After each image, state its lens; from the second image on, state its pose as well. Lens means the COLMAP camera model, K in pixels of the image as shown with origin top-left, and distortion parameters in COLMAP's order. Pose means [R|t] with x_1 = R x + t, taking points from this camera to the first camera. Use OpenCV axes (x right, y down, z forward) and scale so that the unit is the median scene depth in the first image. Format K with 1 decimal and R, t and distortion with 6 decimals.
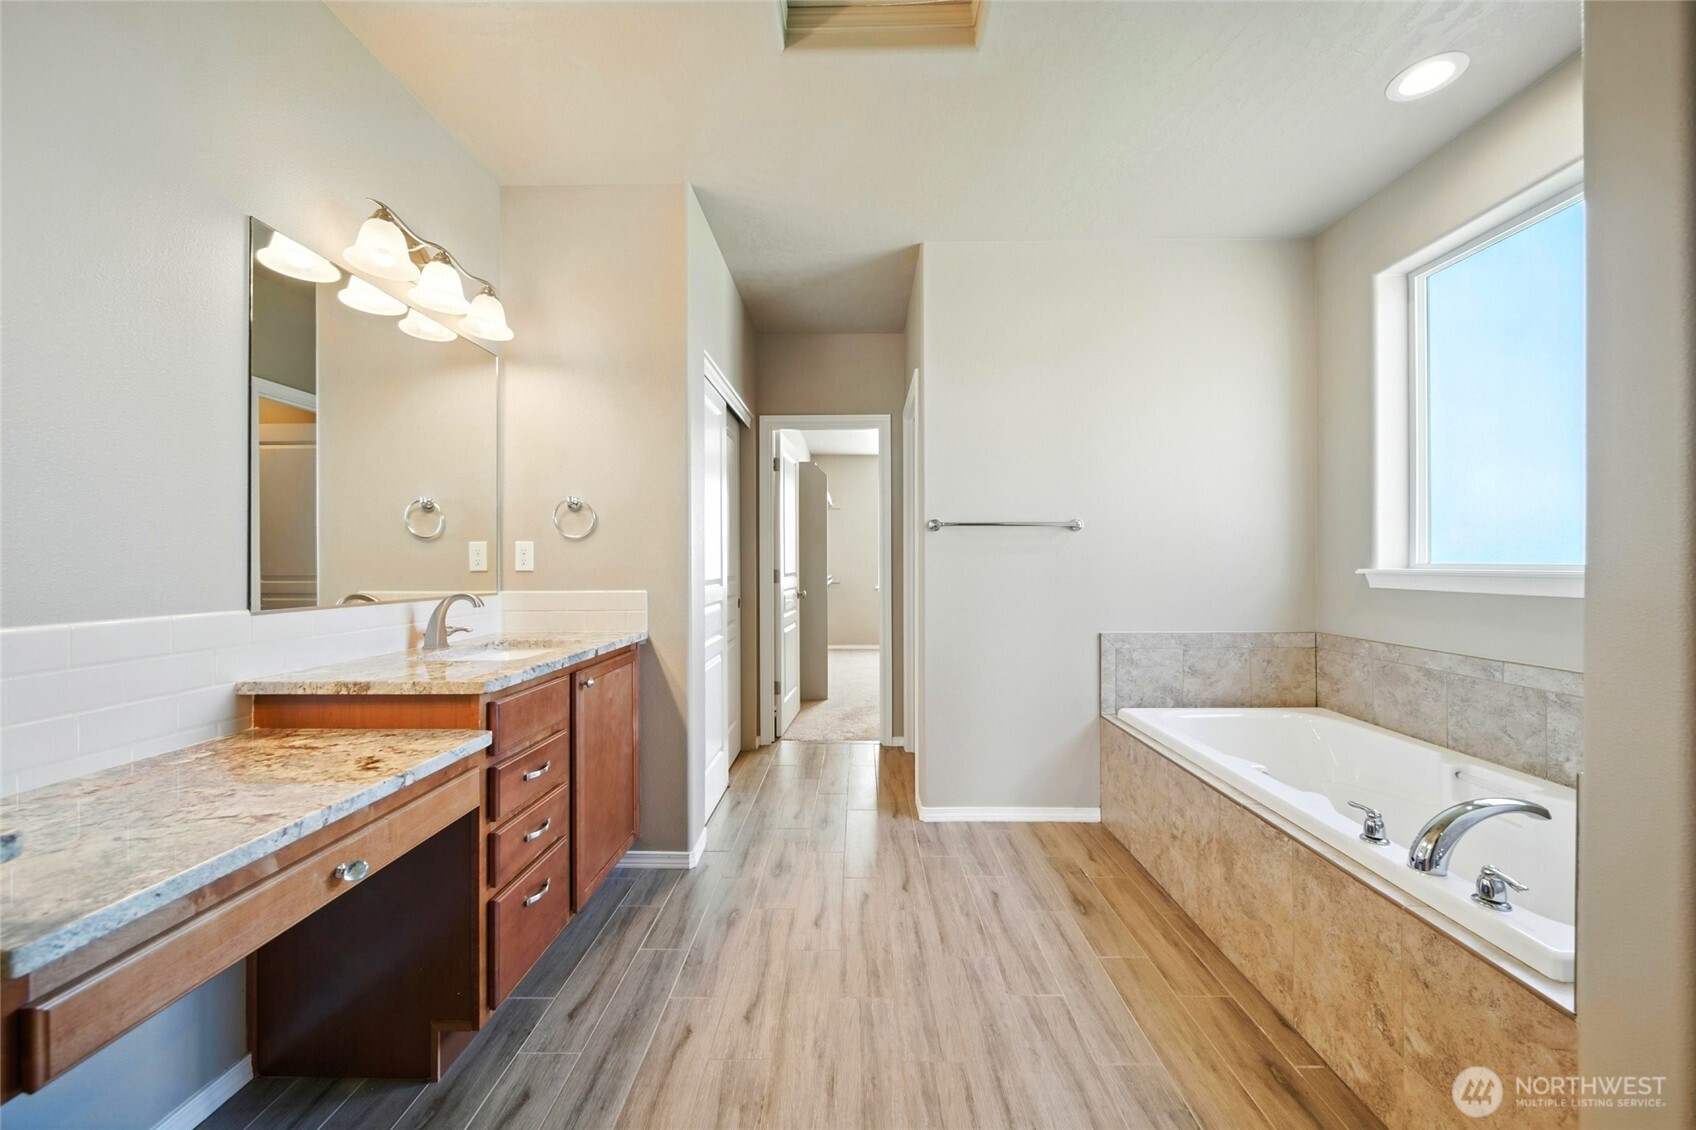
lens RADIAL K [[597.7, 0, 839.1], [0, 597.7, 565.9], [0, 0, 1]] dist [-0.000880, -0.000160]
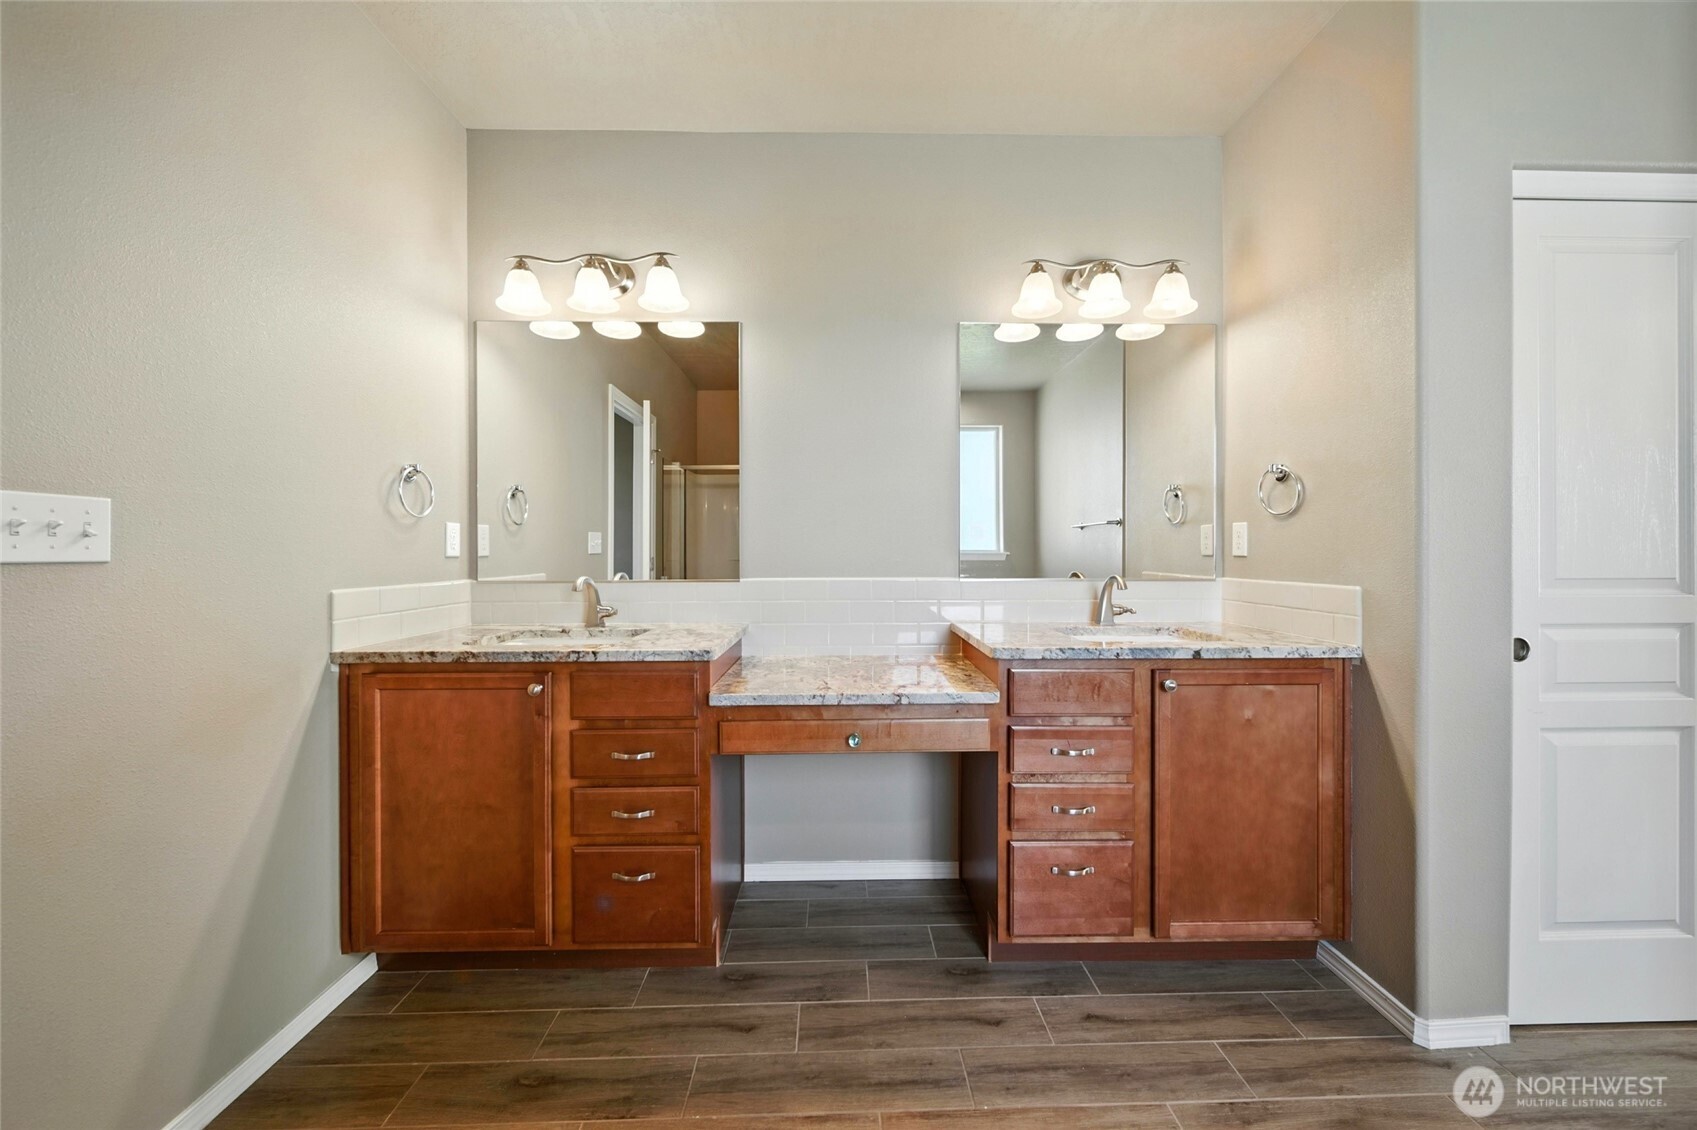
lens RADIAL K [[598.1, 0, 850.9], [0, 598.1, 552.5], [0, 0, 1]] dist [-0.000880, -0.000160]
pose [[0.045290, 0.010101, -0.998923, 0.454825], [-0.002402, 0.999947, 0.010002, -0.005124], [0.998971, 0.001946, 0.045311, 0.530655]]
